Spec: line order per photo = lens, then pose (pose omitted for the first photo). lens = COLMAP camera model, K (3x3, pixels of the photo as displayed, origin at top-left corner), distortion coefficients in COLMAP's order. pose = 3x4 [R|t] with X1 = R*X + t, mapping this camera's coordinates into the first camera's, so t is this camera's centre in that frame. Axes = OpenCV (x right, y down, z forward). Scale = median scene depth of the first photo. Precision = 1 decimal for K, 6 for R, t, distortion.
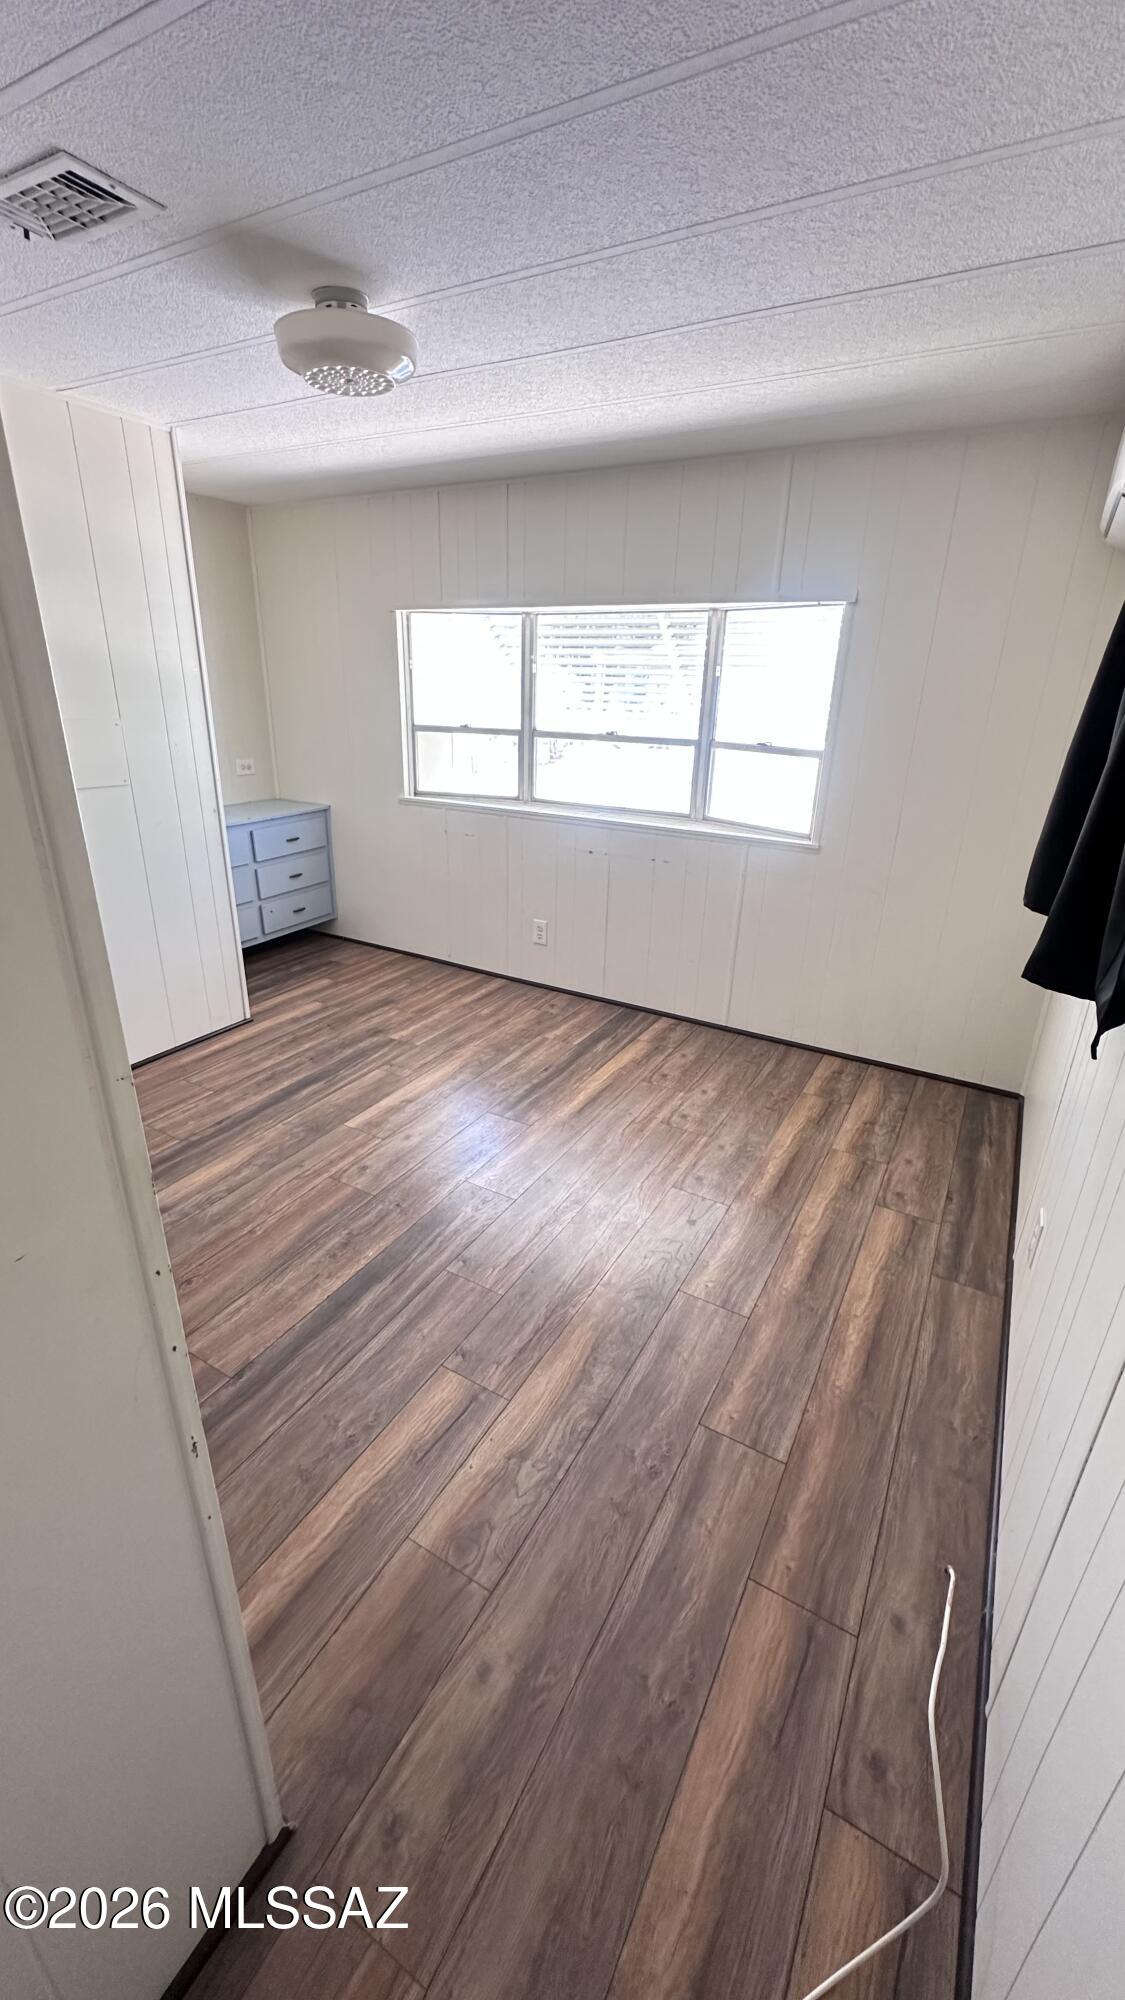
lens RADIAL K [[802.3, 0, 562.5], [0, 802.3, 1000.0], [0, 0, 1]] dist [-0.001480, 0.000032]
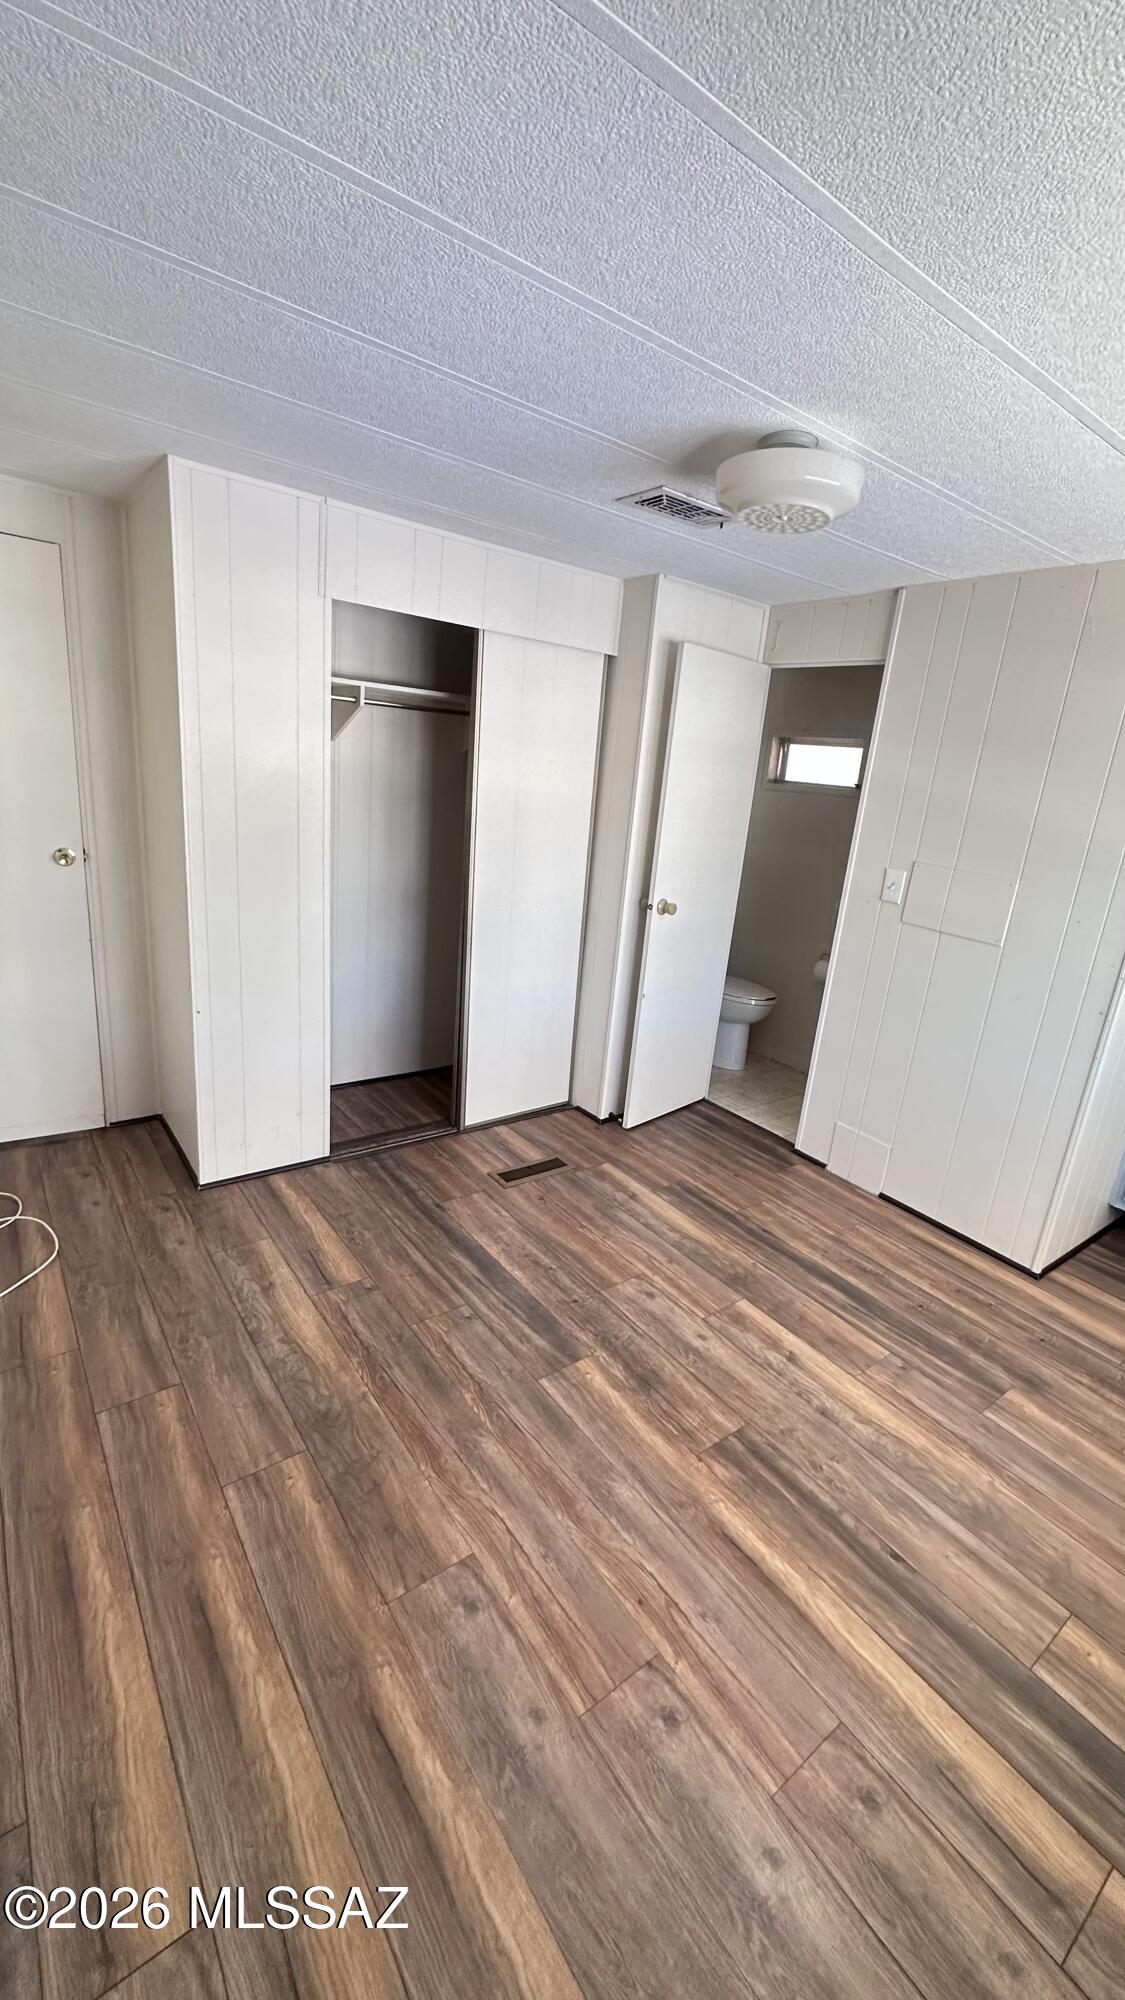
lens RADIAL K [[802.3, 0, 562.5], [0, 802.3, 1000.0], [0, 0, 1]] dist [-0.001480, 0.000032]
pose [[-0.402444, 0.199692, -0.893399, 0.598997], [-0.427964, 0.821669, 0.376441, -0.408840], [0.809250, 0.533839, -0.245215, 0.985420]]
